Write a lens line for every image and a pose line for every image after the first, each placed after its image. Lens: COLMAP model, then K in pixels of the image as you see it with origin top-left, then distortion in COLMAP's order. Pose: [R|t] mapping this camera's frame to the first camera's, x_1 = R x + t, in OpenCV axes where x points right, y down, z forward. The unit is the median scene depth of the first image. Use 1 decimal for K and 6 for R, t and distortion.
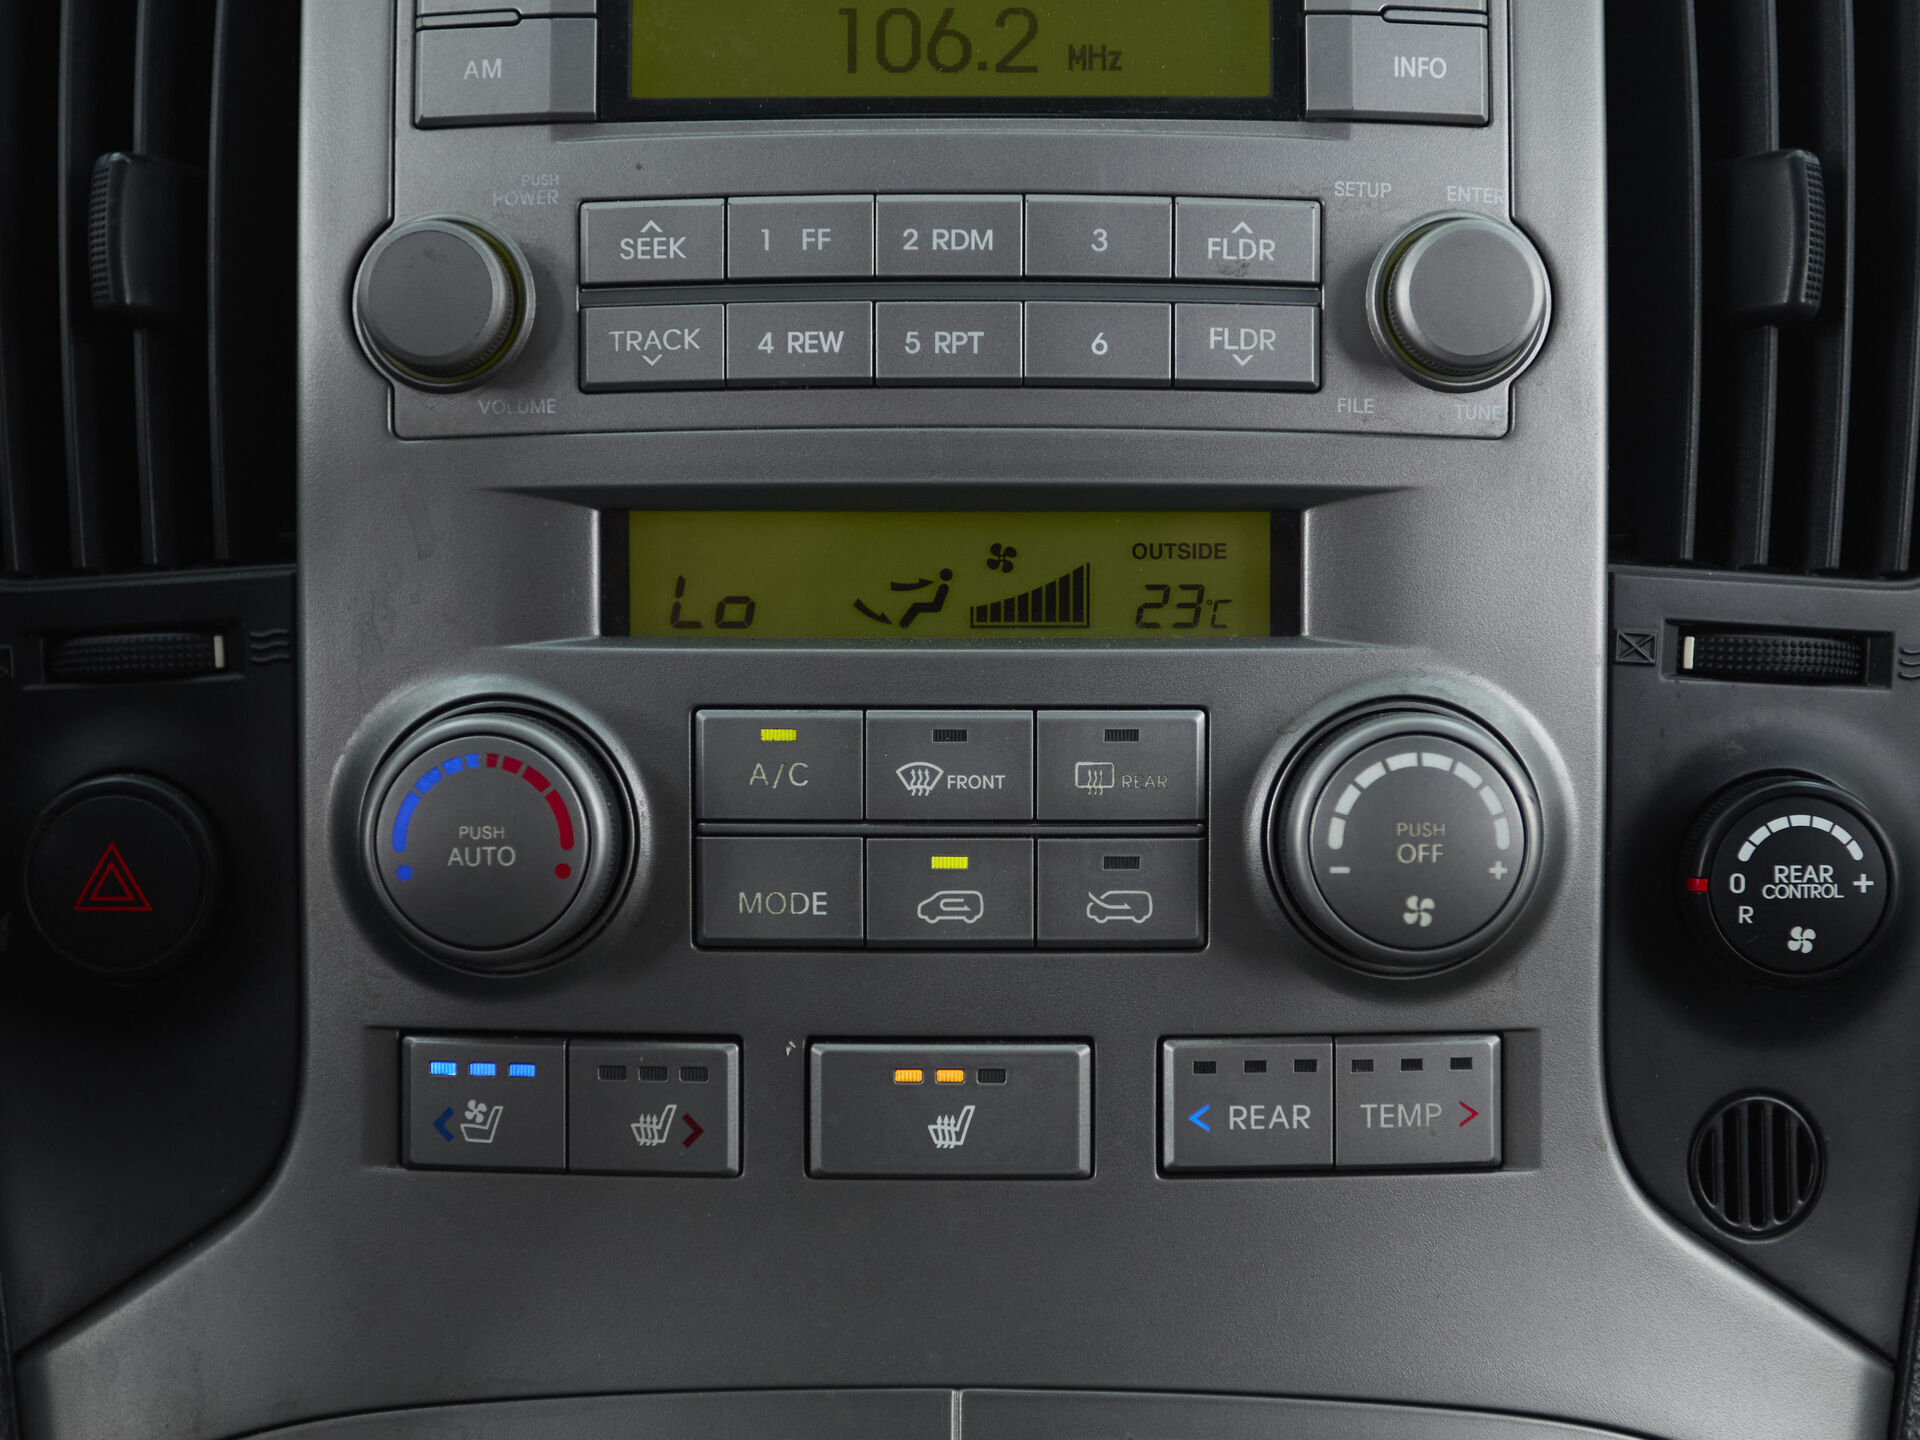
lens RADIAL K [[2797.7, 0, 955.3], [0, 2797.7, 735.8], [0, 0, 1]] dist [0.039125, 0.000000]
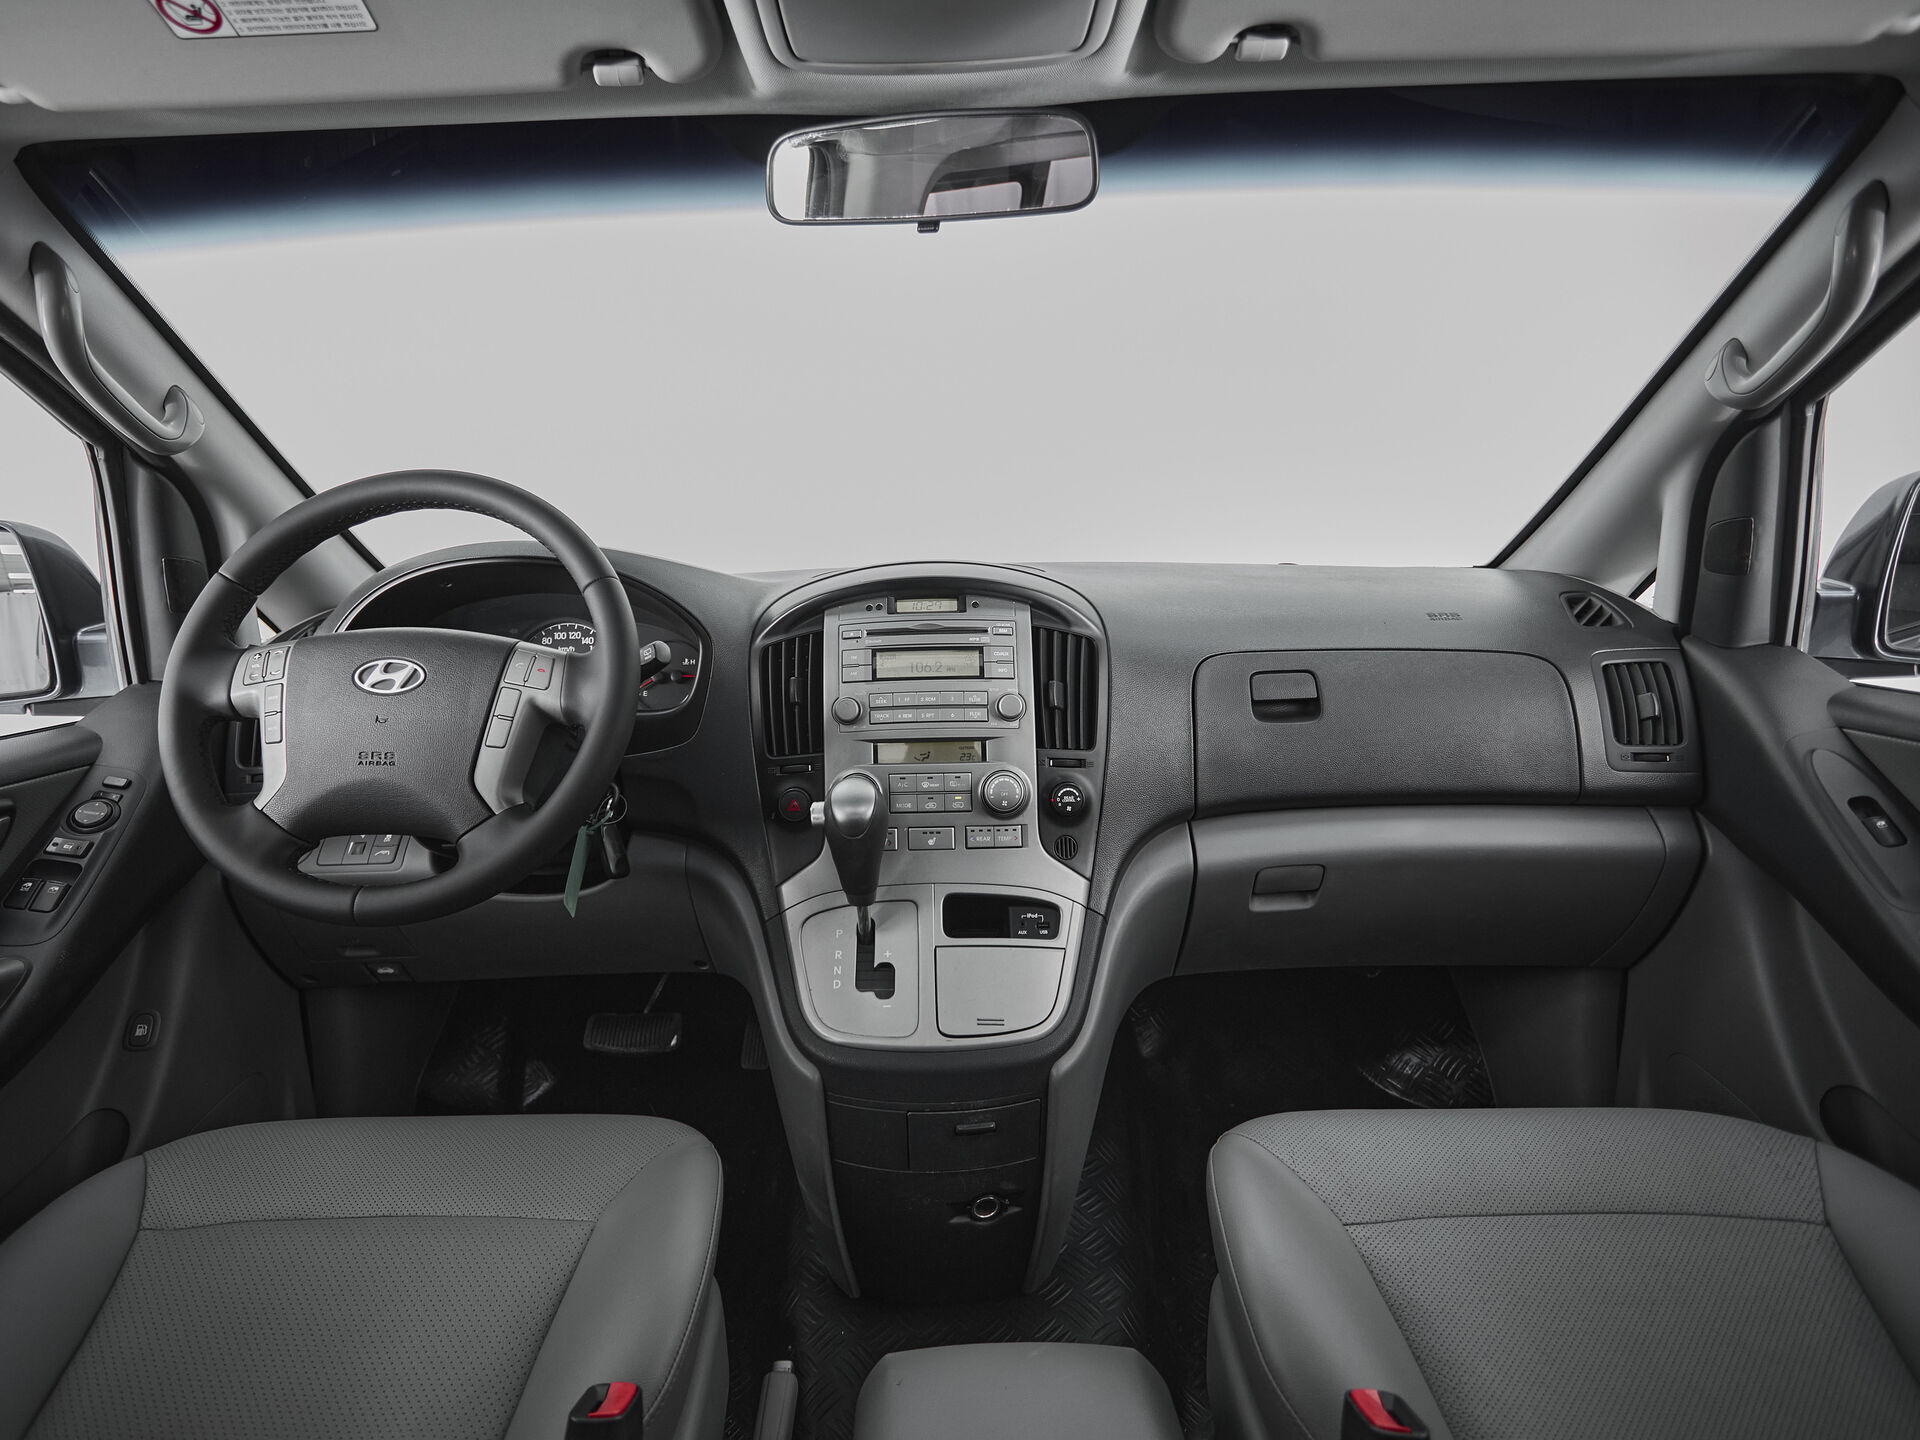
lens RADIAL K [[1026.7, 0, 919.8], [0, 1026.7, 724.7], [0, 0, 1]] dist [-0.000774, -0.002578]
pose [[0.999635, -0.022044, -0.015609, 0.013178], [0.020250, 0.994052, -0.107006, 0.124566], [0.017875, 0.106651, 0.994136, -1.268006]]
